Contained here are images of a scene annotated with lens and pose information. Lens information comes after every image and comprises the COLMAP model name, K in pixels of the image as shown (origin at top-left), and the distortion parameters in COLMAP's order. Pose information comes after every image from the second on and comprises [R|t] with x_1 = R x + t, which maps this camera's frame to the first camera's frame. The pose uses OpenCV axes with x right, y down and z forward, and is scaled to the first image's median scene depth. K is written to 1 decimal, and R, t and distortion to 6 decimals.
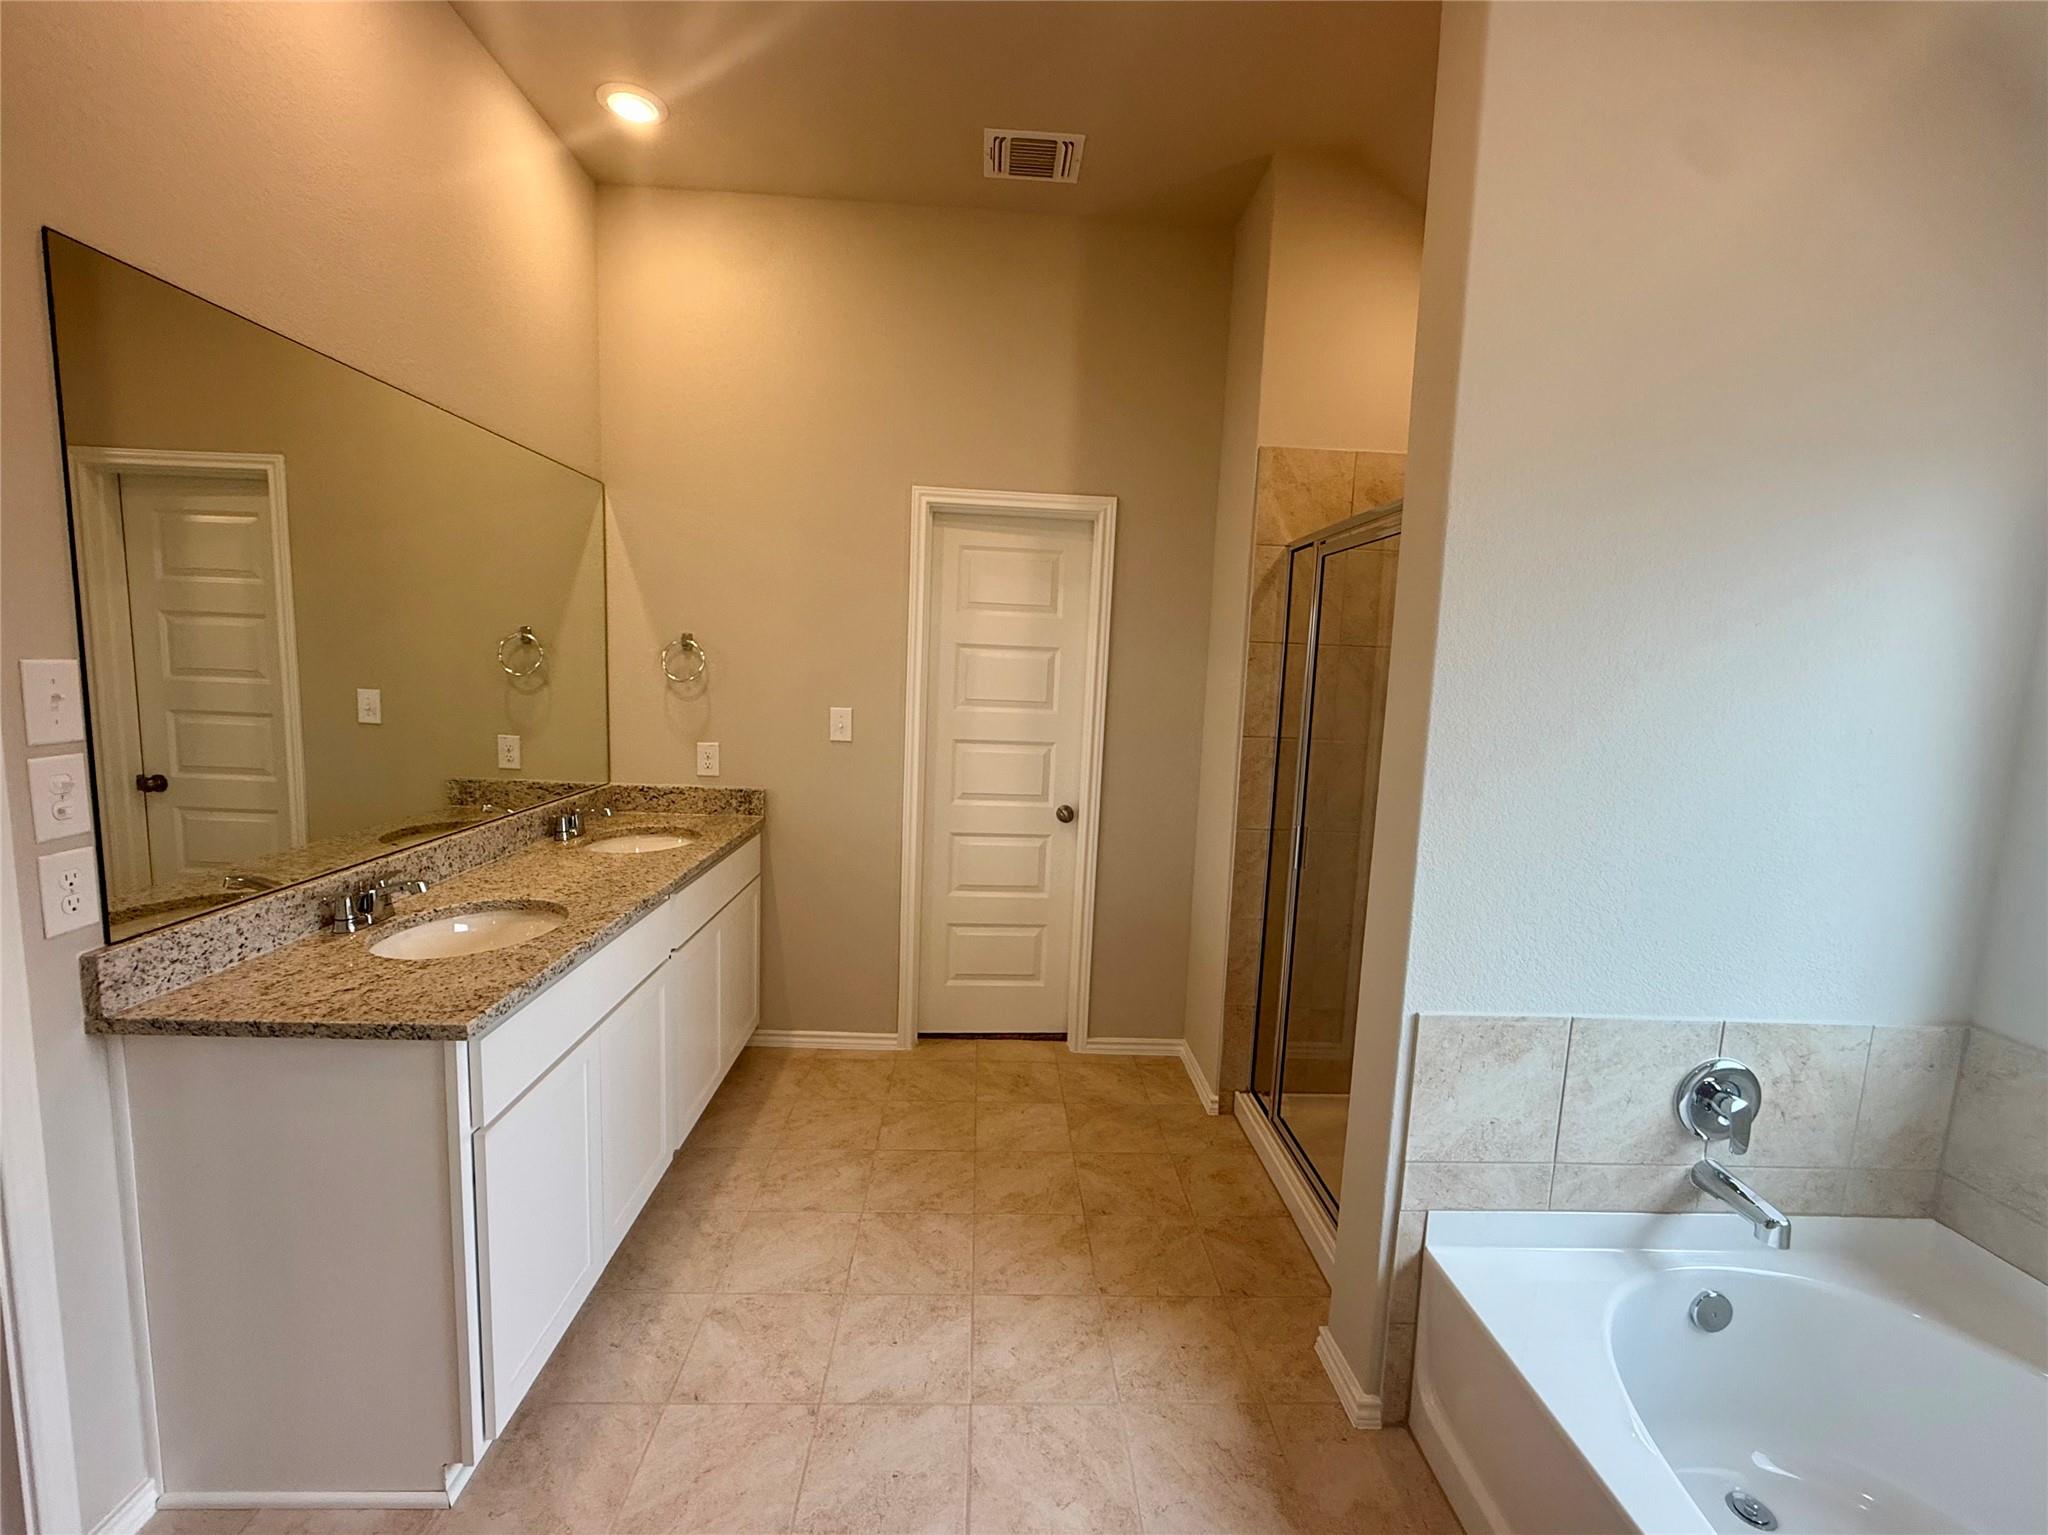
lens RADIAL K [[867.4, 0, 1024.0], [0, 867.4, 767.5], [0, 0, 1]] dist [-0.001838, -0.000032]
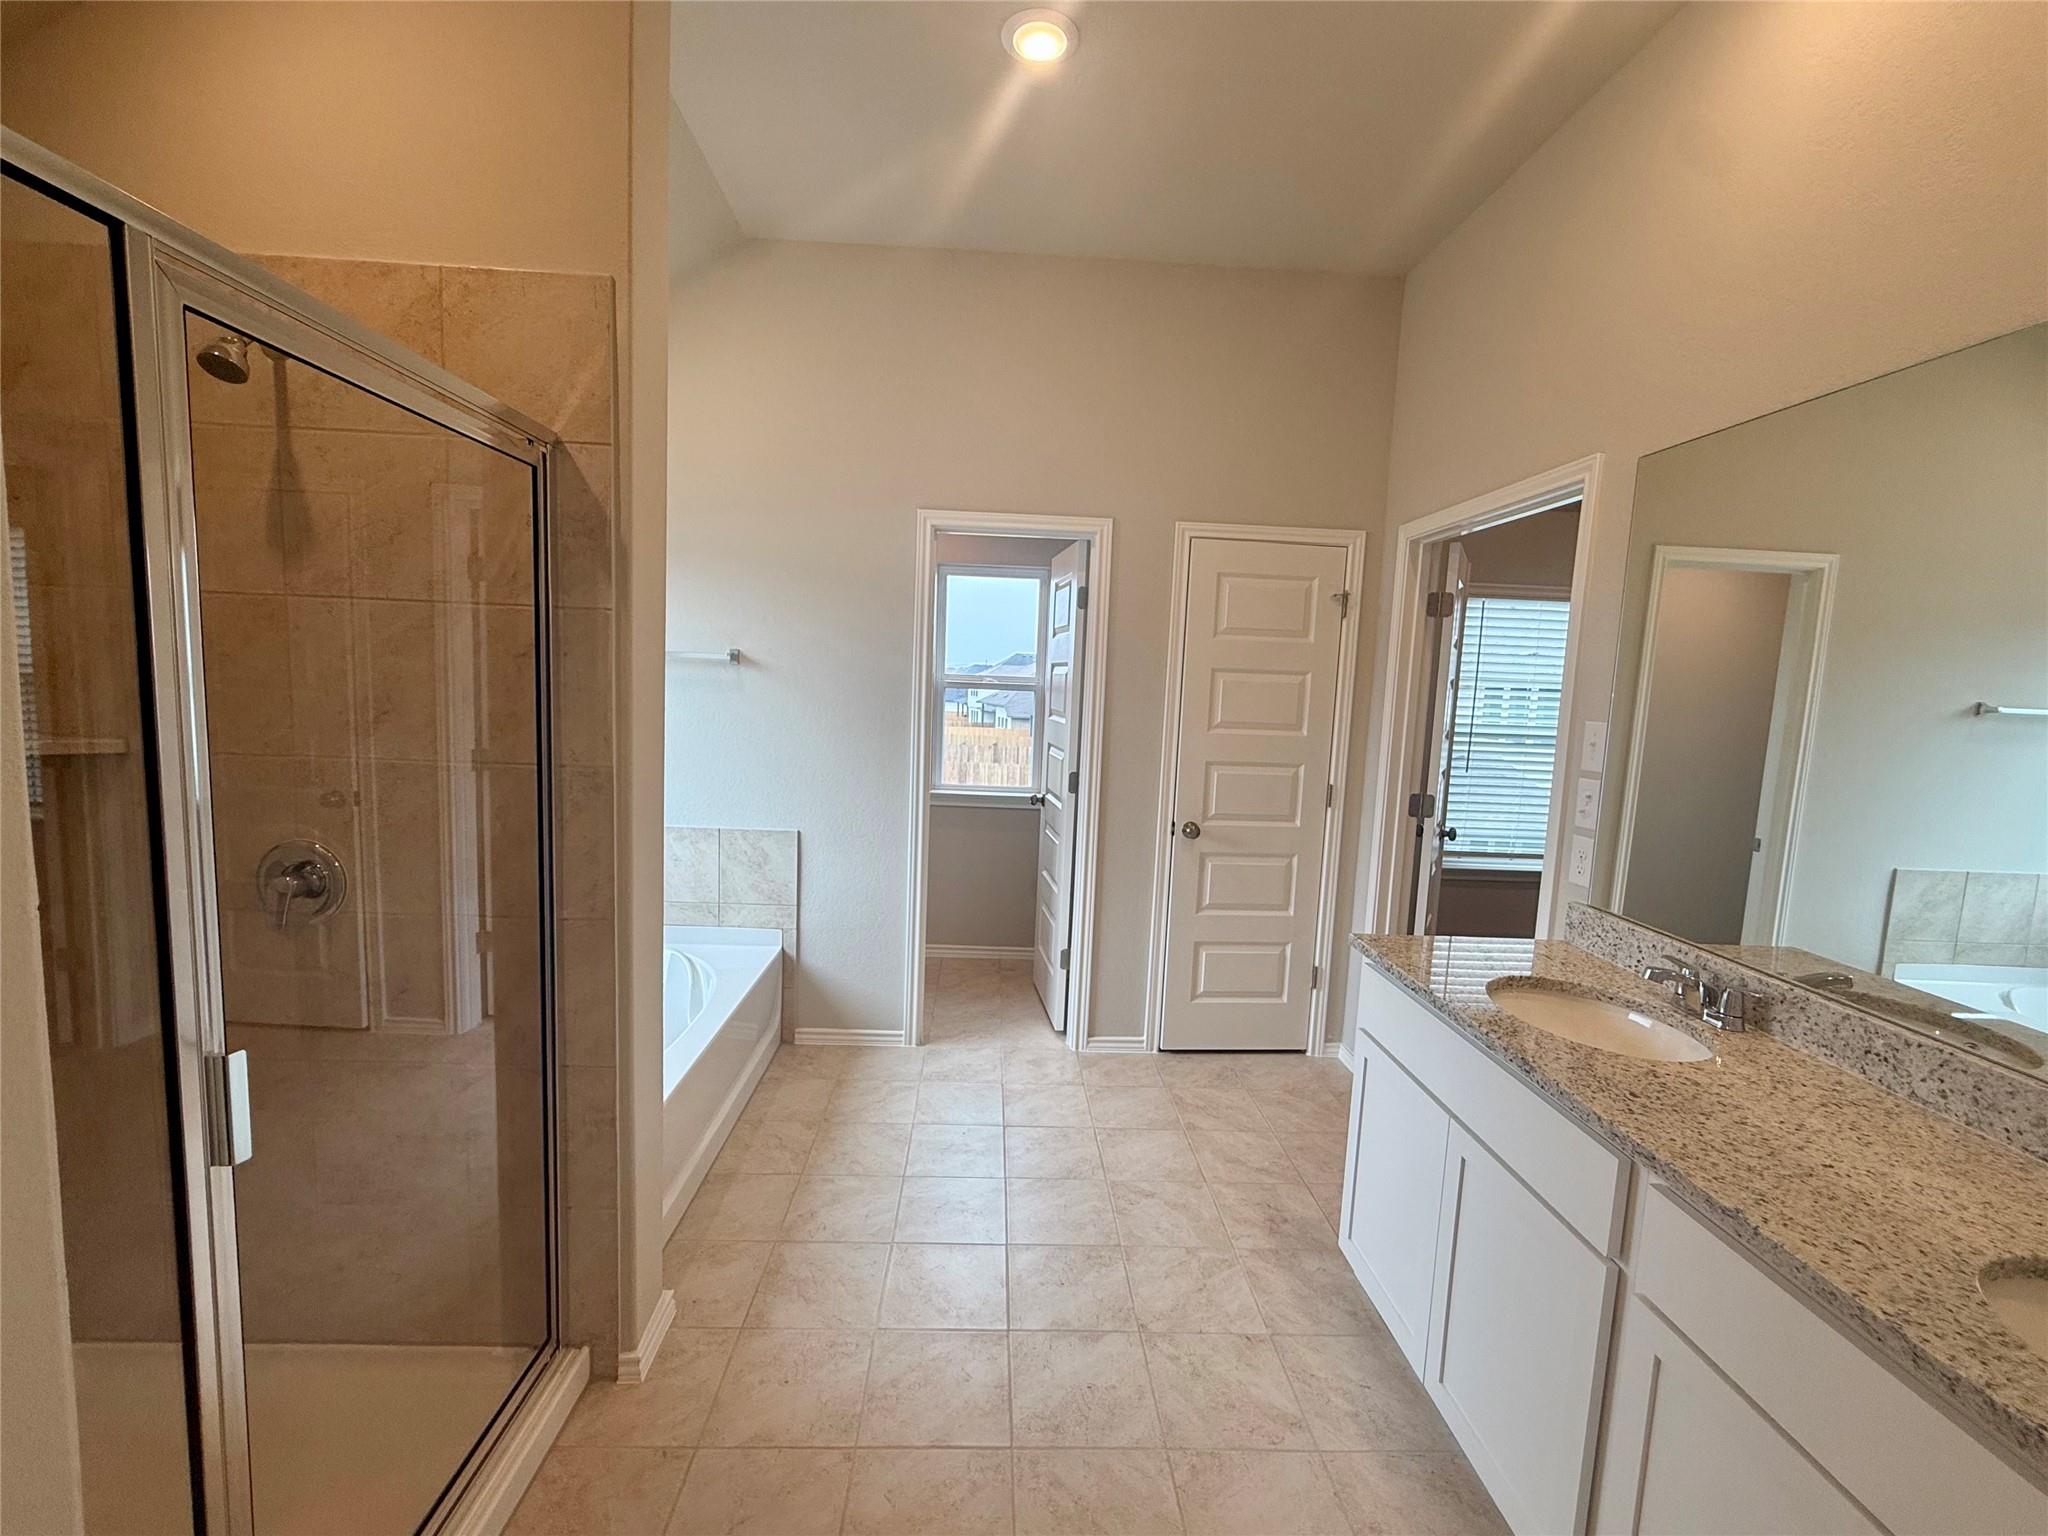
lens RADIAL K [[867.4, 0, 1024.0], [0, 867.4, 768.0], [0, 0, 1]] dist [-0.001838, -0.000032]
pose [[-0.996554, -0.082783, -0.005136, -0.009318], [-0.081865, 0.971778, 0.221236, -0.144694], [-0.013324, 0.220894, -0.975207, 1.209316]]
